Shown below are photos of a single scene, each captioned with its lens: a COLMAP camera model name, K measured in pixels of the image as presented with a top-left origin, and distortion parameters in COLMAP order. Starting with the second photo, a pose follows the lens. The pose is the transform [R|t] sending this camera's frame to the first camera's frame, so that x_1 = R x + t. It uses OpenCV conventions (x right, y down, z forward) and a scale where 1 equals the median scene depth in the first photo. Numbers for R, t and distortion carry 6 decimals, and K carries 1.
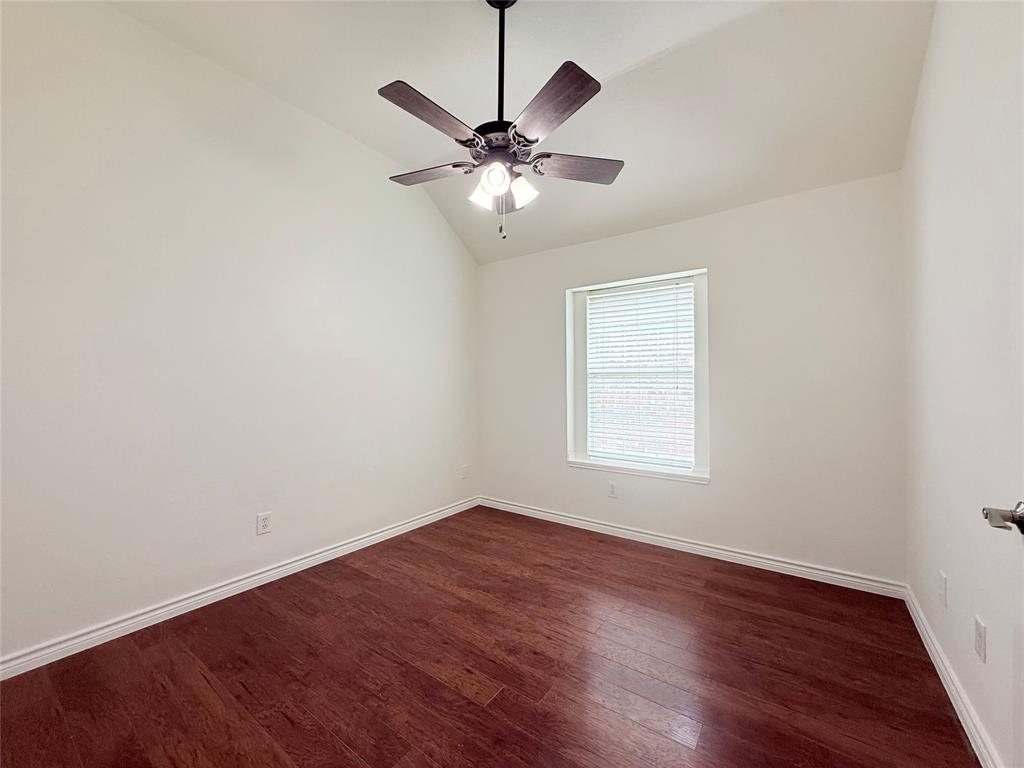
lens RADIAL K [[407.2, 0, 510.9], [0, 407.2, 381.7], [0, 0, 1]] dist [0.000169, 0.000524]
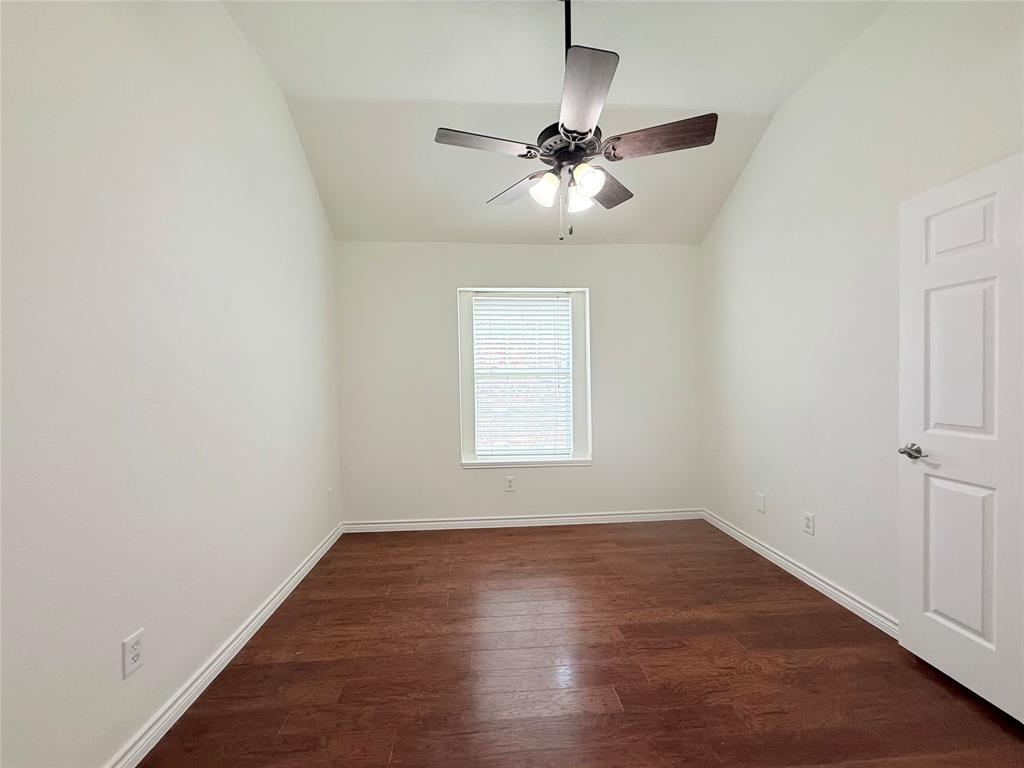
lens RADIAL K [[407.2, 0, 508.1], [0, 407.2, 380.0], [0, 0, 1]] dist [0.000169, 0.000524]
pose [[0.765030, -0.011885, 0.643885, -0.462554], [0.008176, 0.999928, 0.008743, -0.015770], [-0.643943, -0.001424, 0.765072, 0.208193]]
